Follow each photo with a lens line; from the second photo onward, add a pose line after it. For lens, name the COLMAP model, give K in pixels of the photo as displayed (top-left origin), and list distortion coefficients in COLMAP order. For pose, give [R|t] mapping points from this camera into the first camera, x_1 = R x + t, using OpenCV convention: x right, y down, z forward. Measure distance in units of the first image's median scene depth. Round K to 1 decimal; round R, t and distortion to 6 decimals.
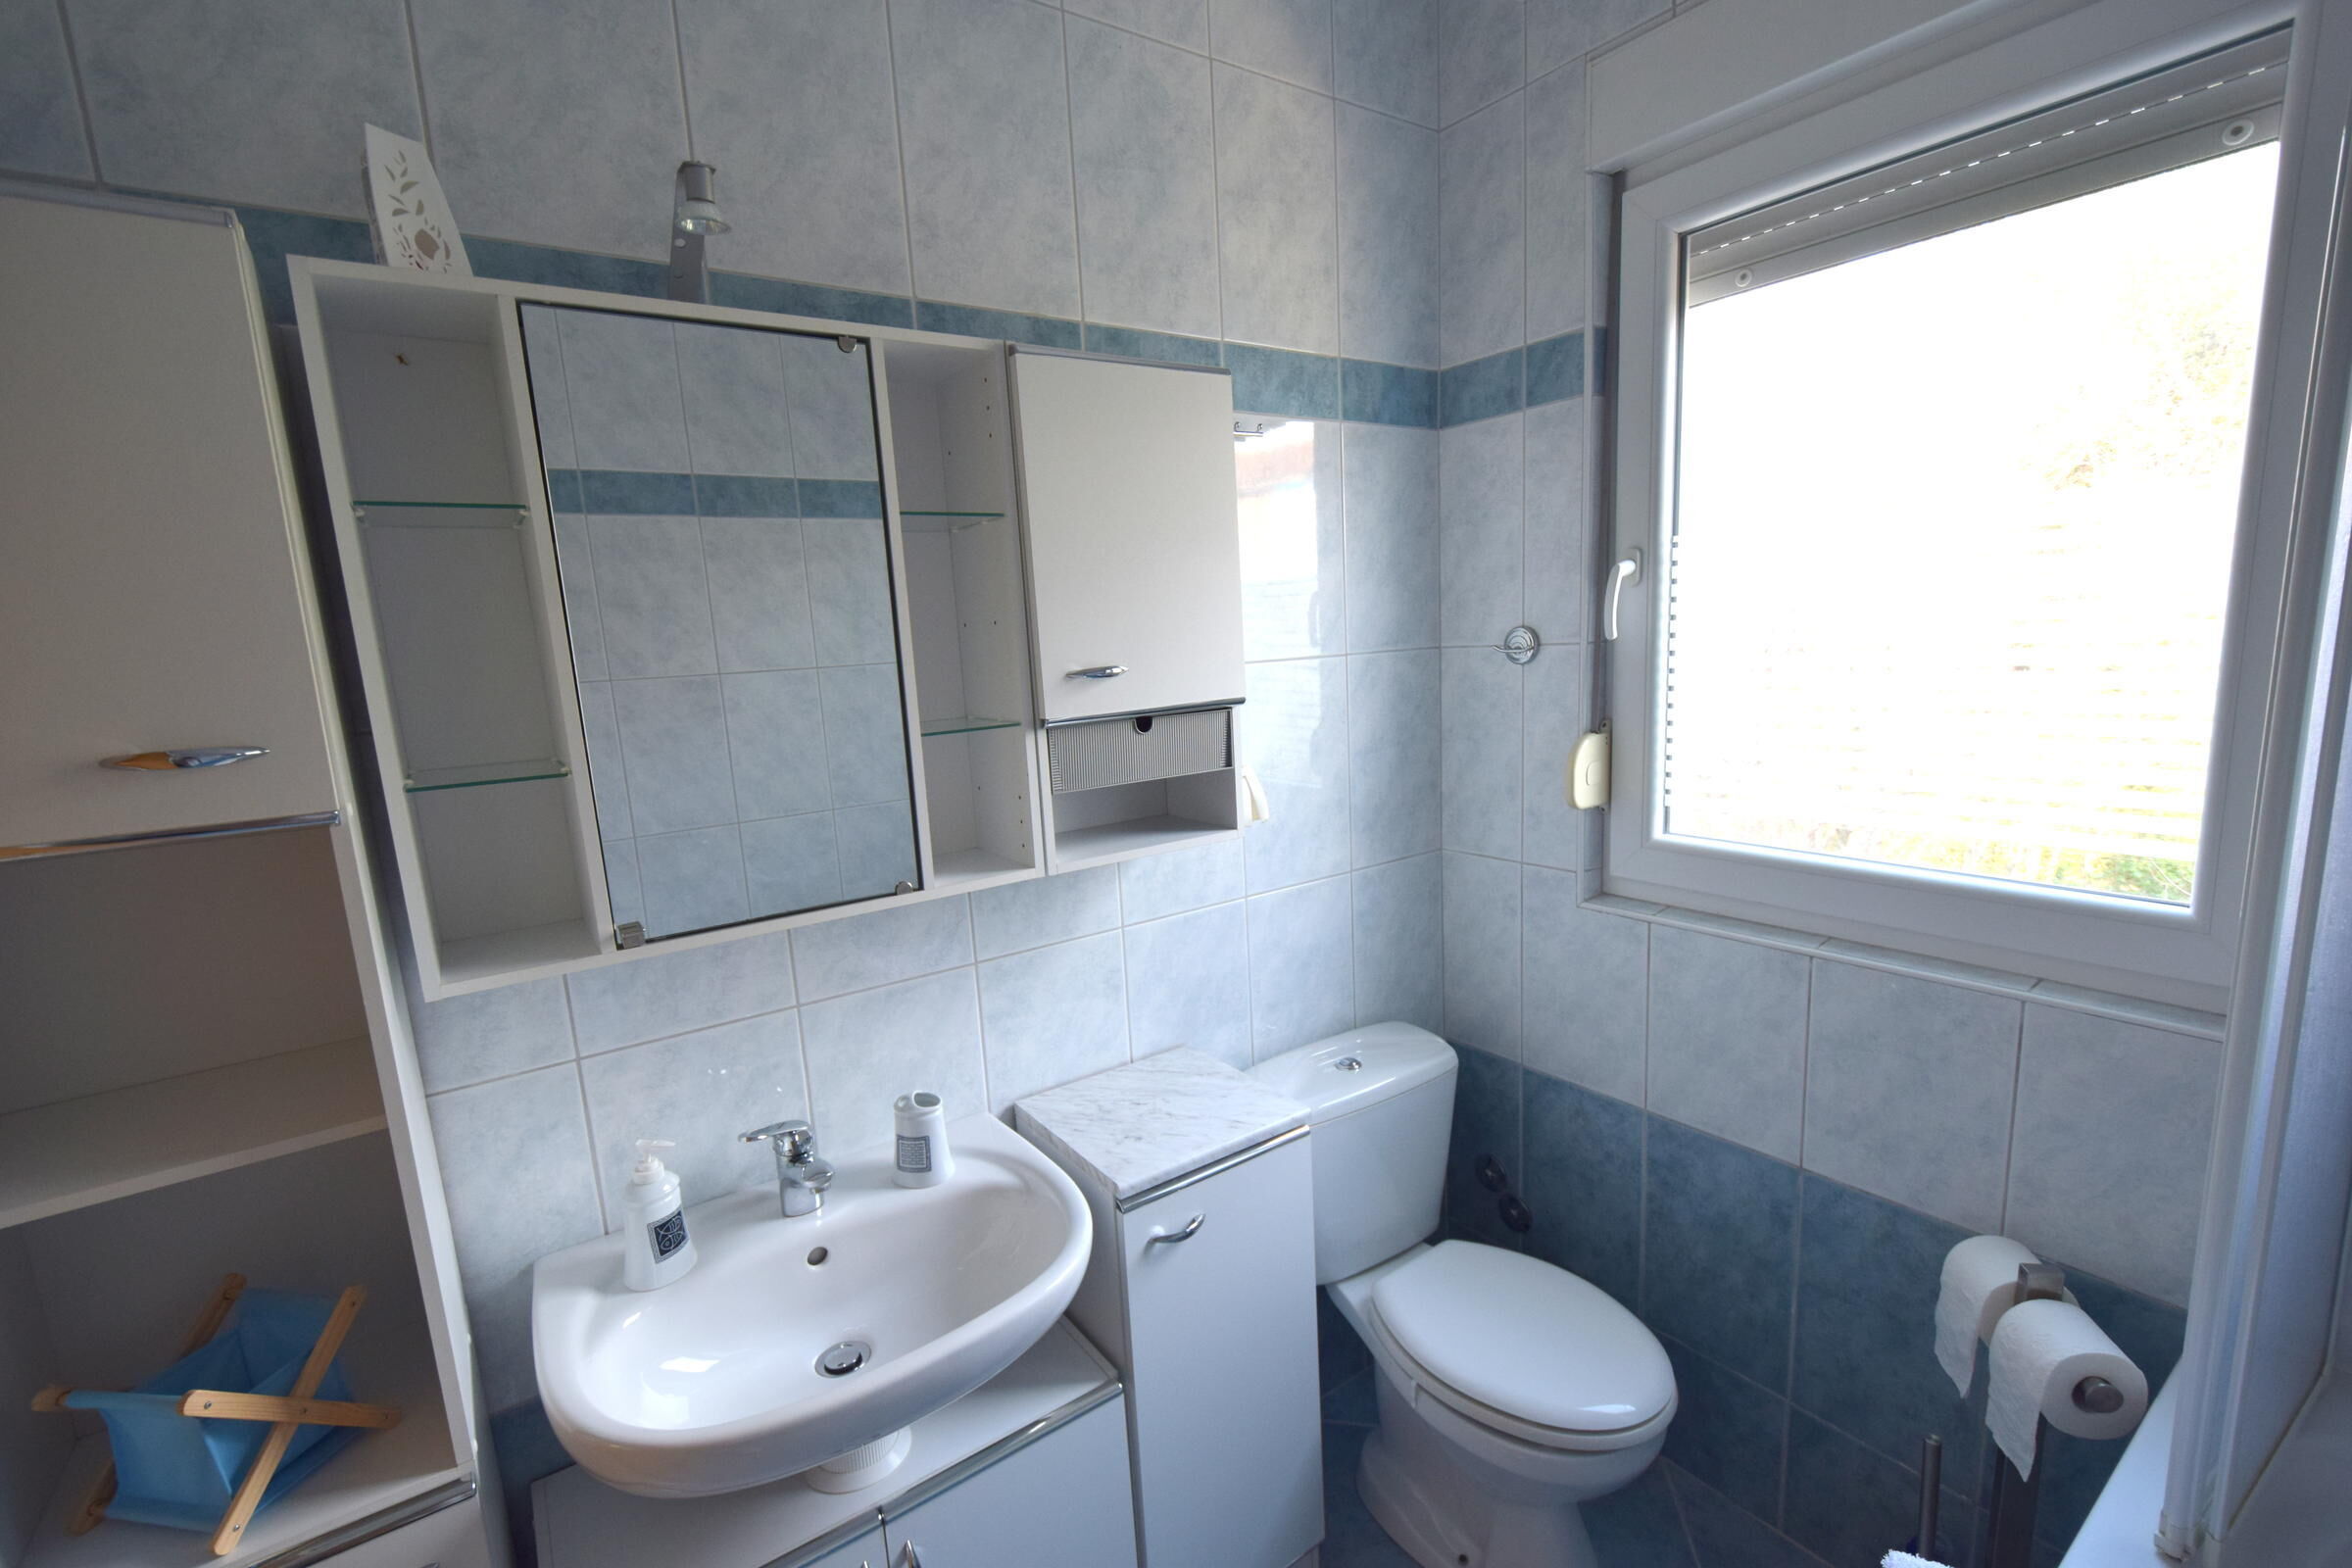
lens RADIAL K [[1056.1, 0, 1306.5], [0, 1056.1, 799.1], [0, 0, 1]] dist [0.003771, -0.000439]
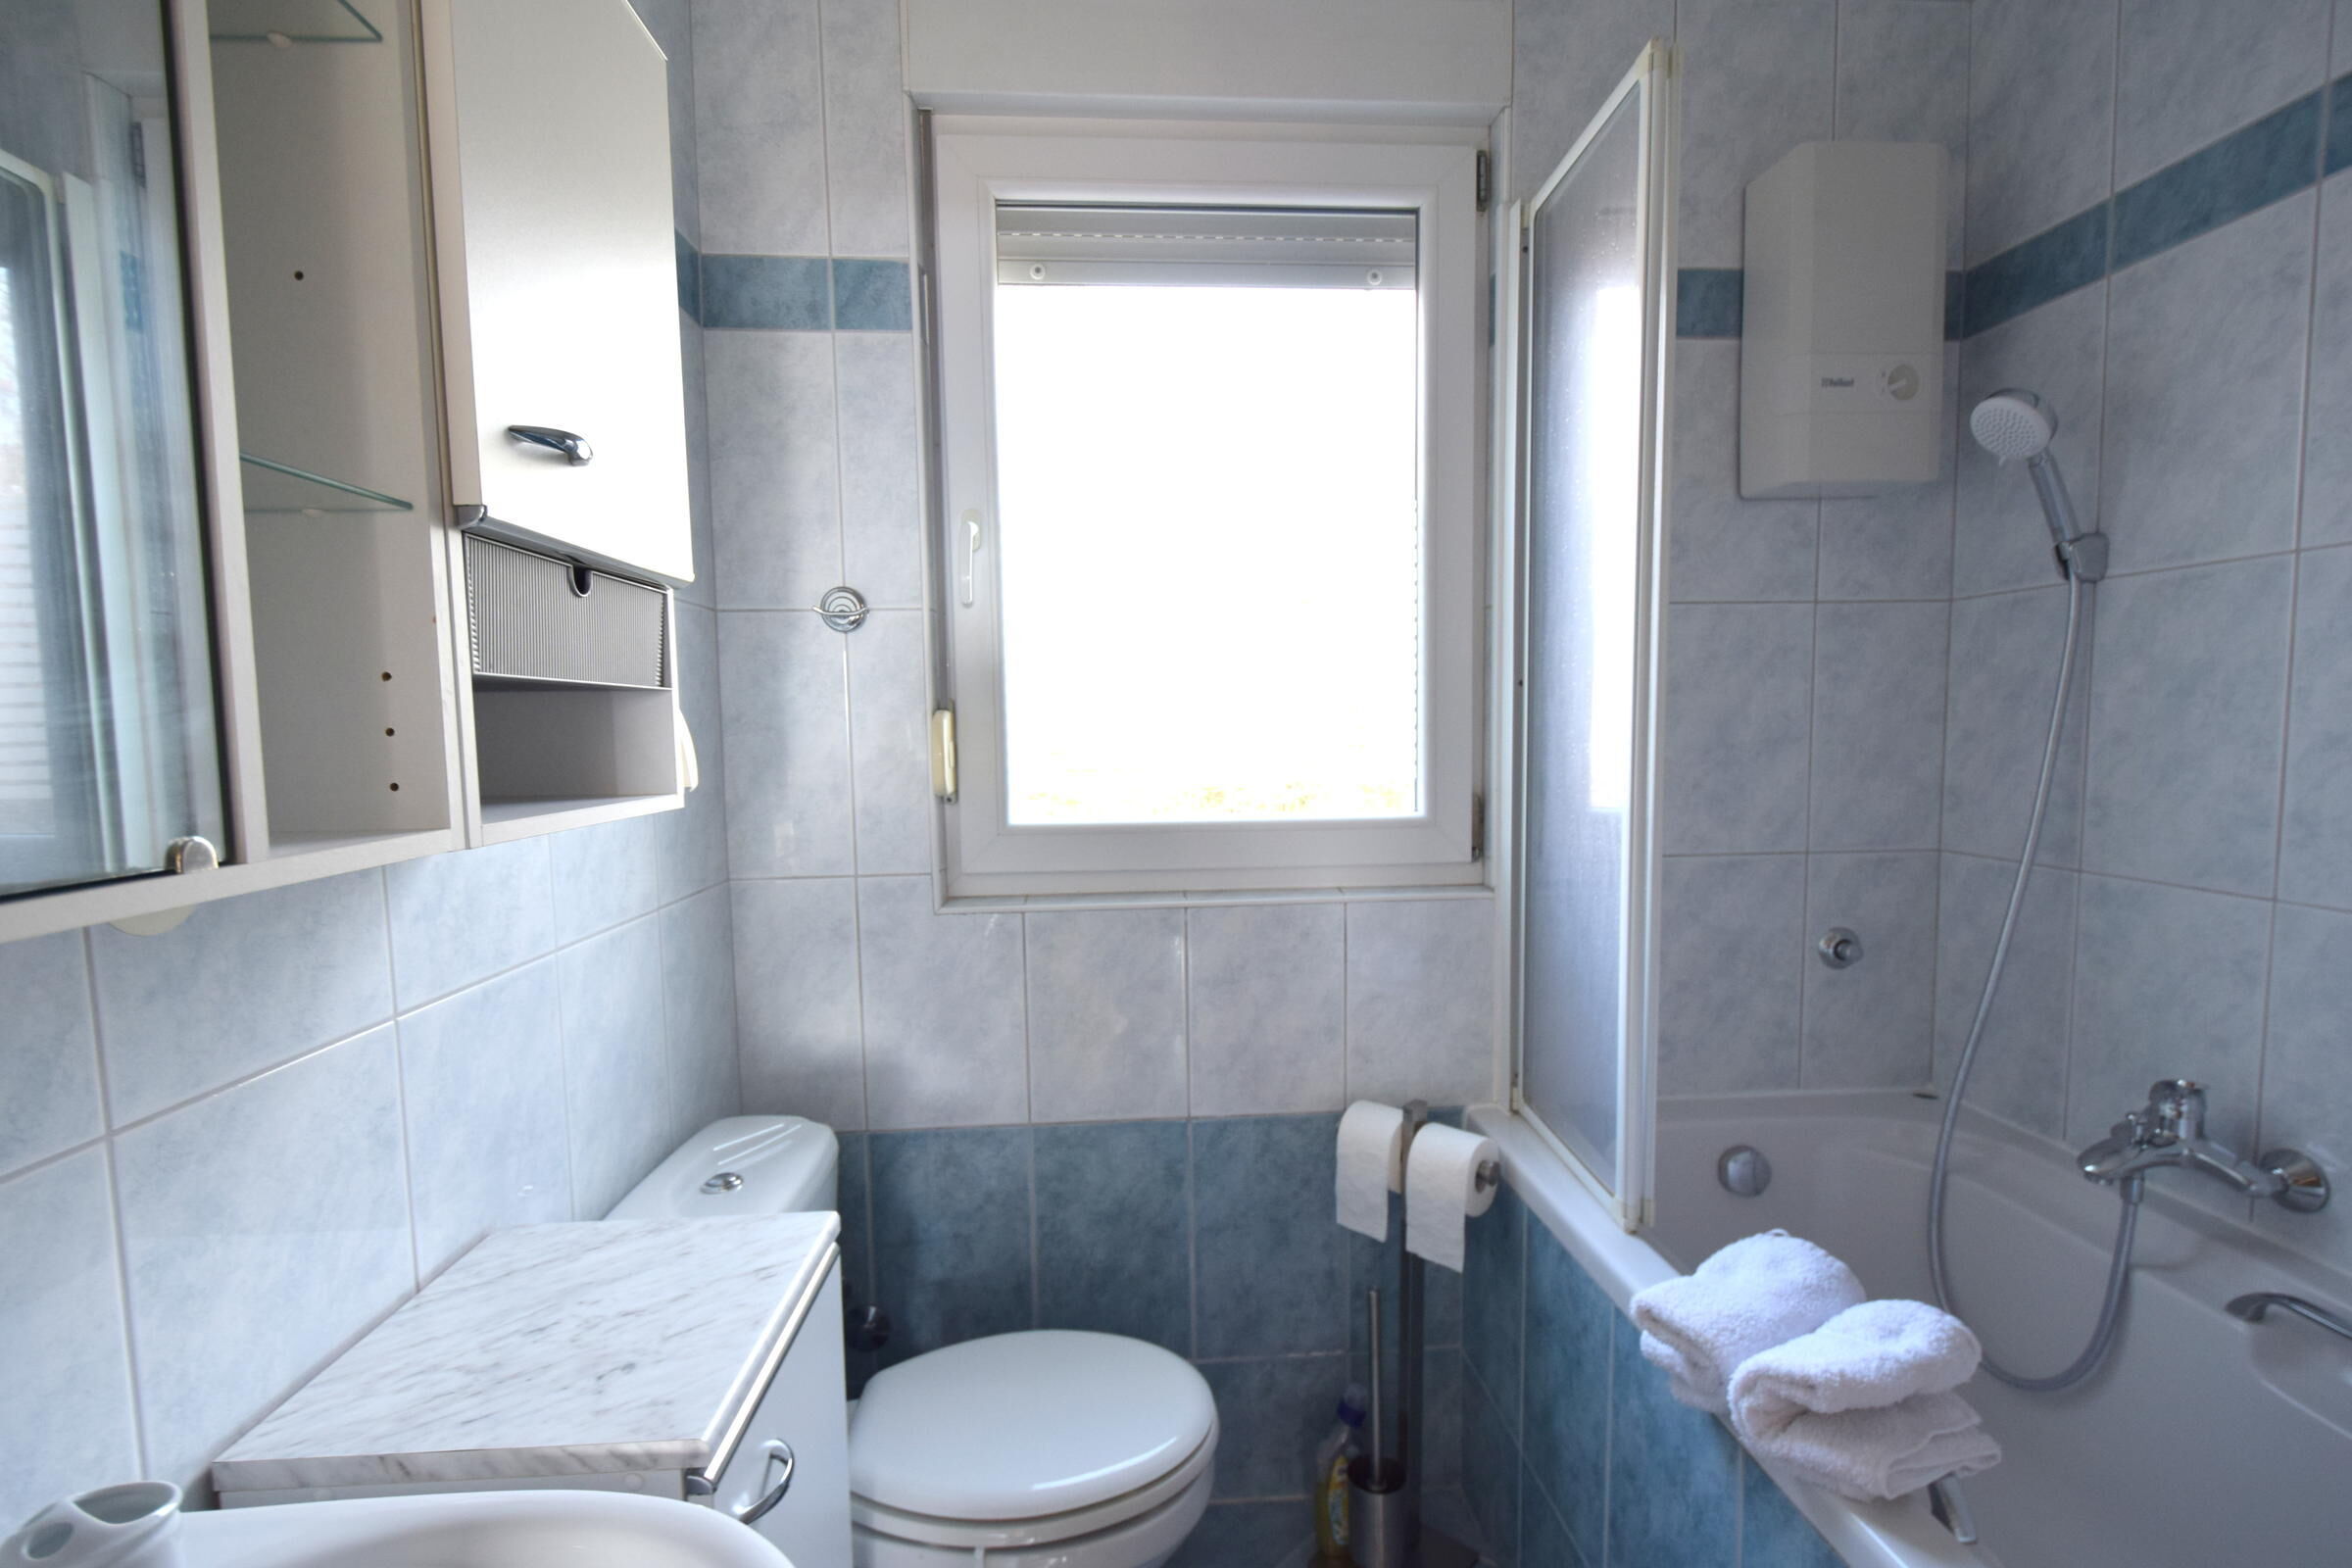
lens RADIAL K [[1018.8, 0, 1182.9], [0, 1018.8, 810.4], [0, 0, 1]] dist [0.008969, -0.009173]
pose [[0.569937, -0.041348, 0.820647, -0.333810], [0.141008, 0.988839, -0.048108, 0.093627], [-0.809499, 0.143137, 0.569407, 0.376259]]
